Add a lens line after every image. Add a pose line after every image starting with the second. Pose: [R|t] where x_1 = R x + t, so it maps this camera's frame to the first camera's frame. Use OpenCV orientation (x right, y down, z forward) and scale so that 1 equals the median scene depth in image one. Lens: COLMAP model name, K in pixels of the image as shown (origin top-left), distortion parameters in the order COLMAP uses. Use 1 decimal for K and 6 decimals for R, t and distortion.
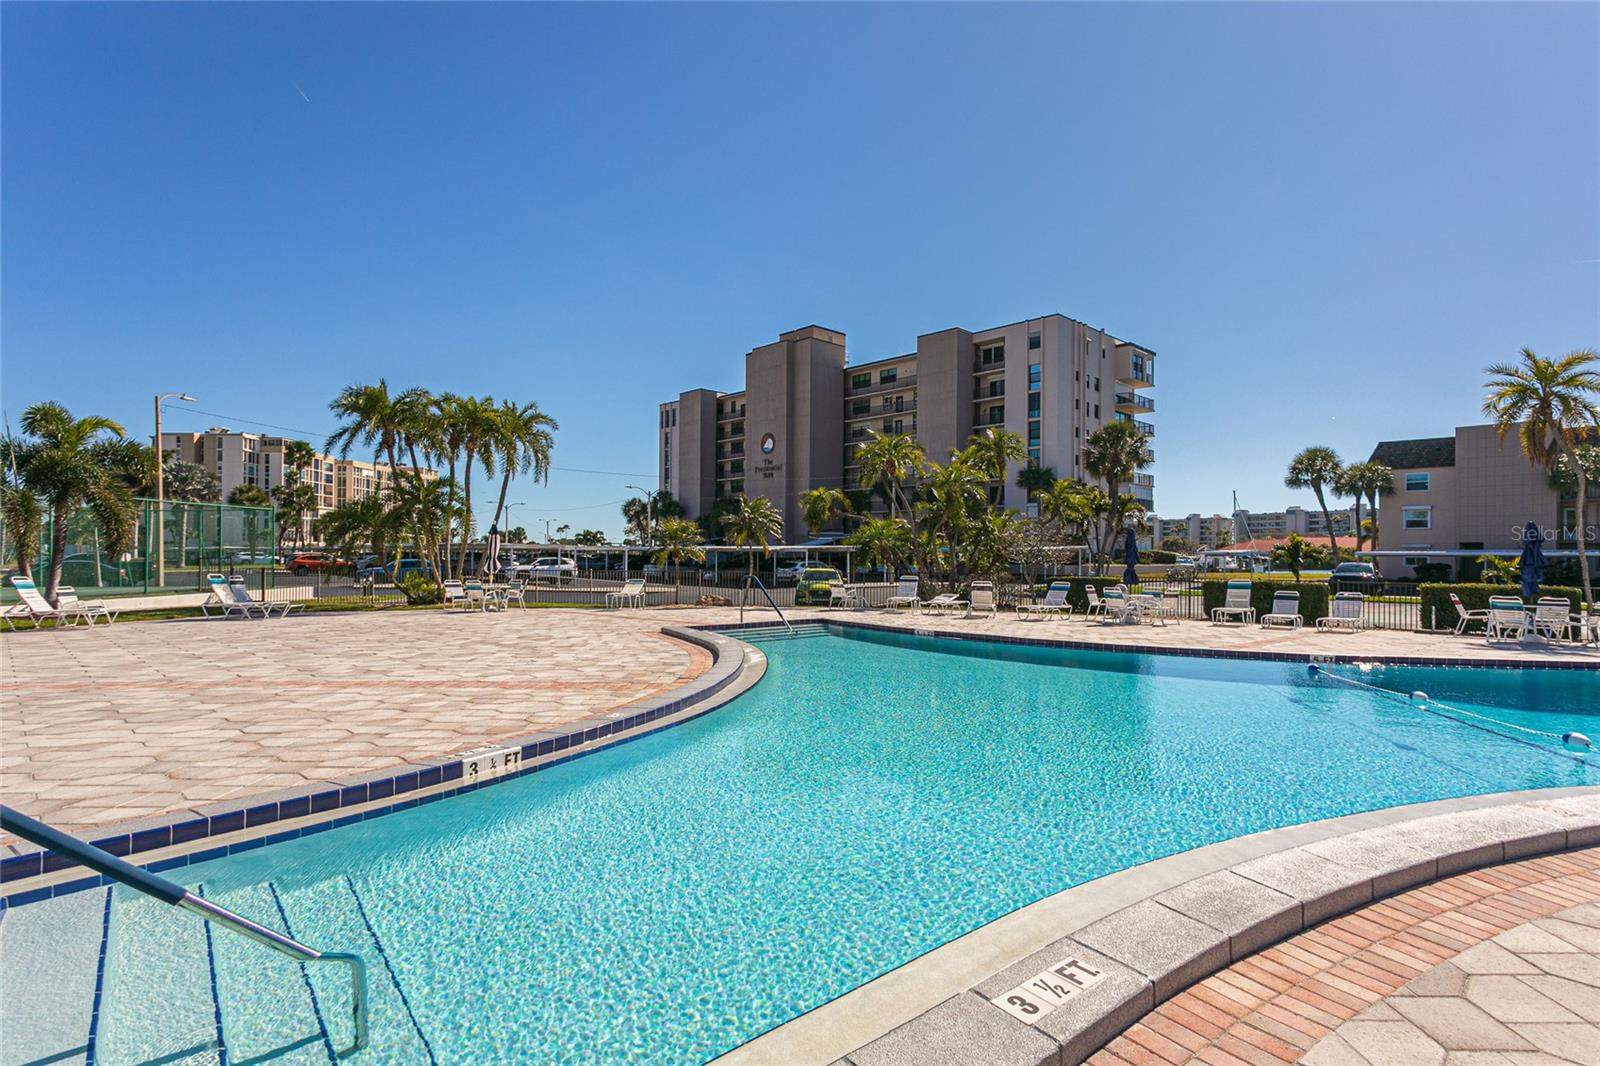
lens RADIAL K [[812.7, 0, 800.0], [0, 812.7, 533.0], [0, 0, 1]] dist [-0.006808, -0.000454]
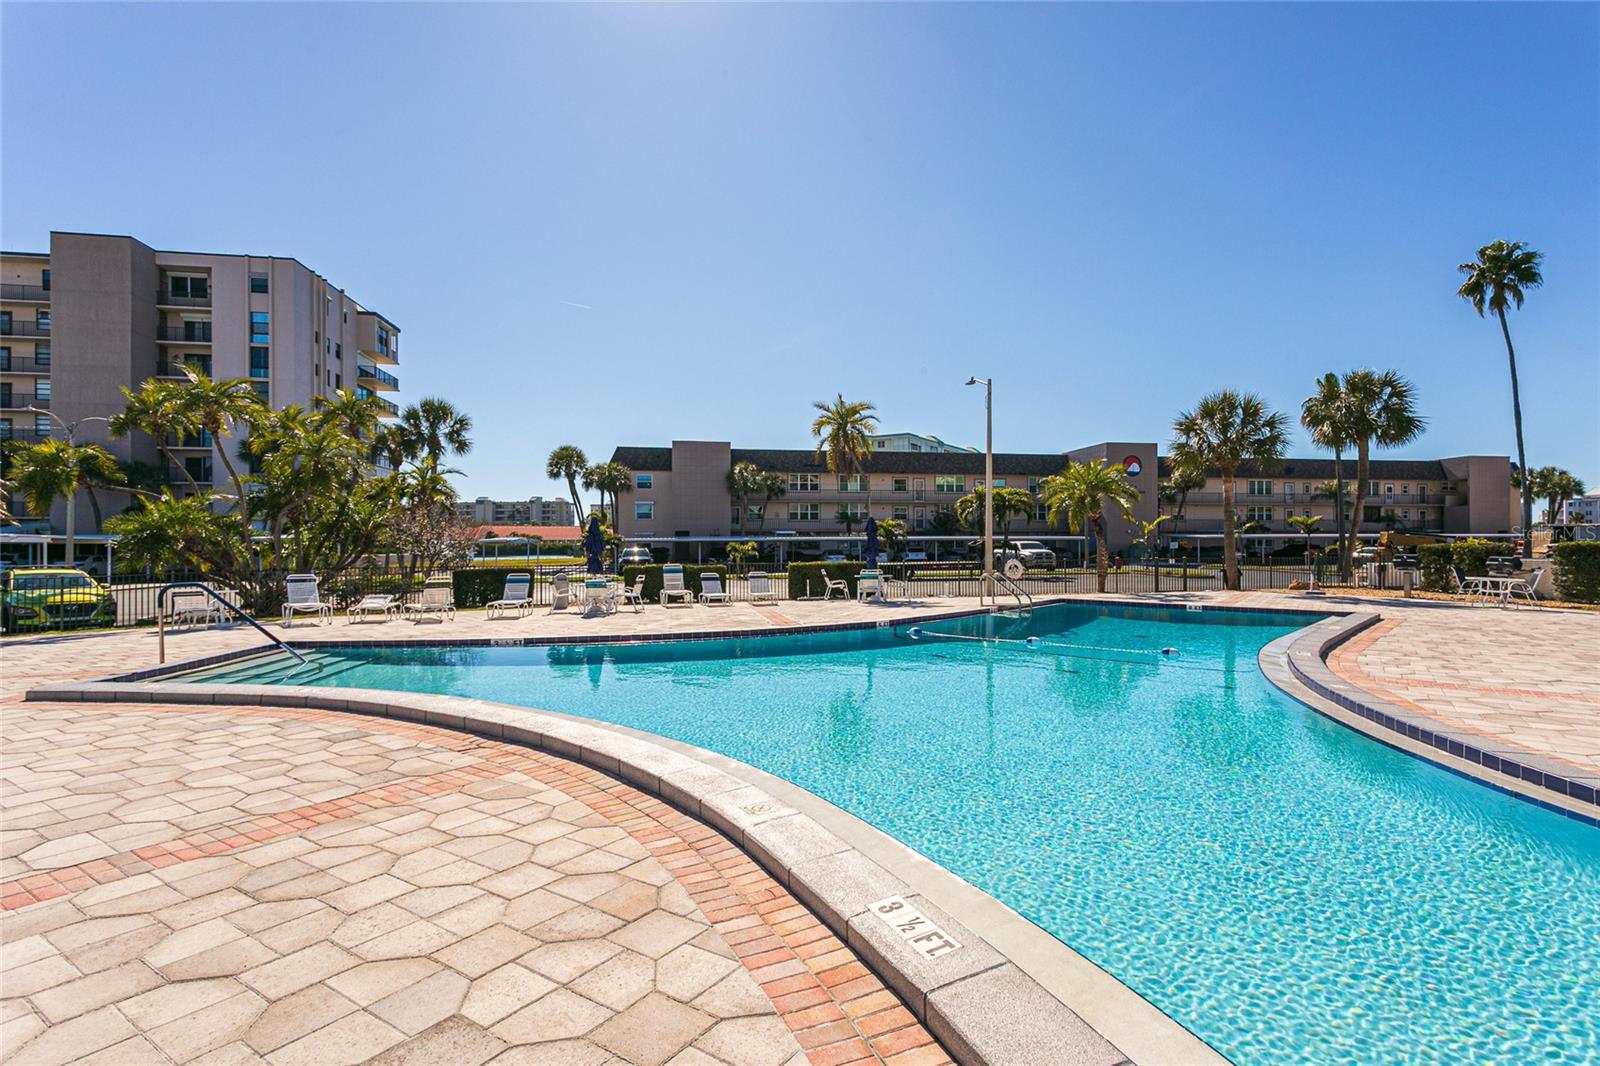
lens RADIAL K [[812.7, 0, 800.0], [0, 812.7, 533.0], [0, 0, 1]] dist [-0.006808, -0.000454]
pose [[0.530798, 0.000815, 0.847498, -0.145242], [-0.013842, 0.999874, 0.007707, 0.001846], [-0.847385, -0.015822, 0.530742, 0.127071]]
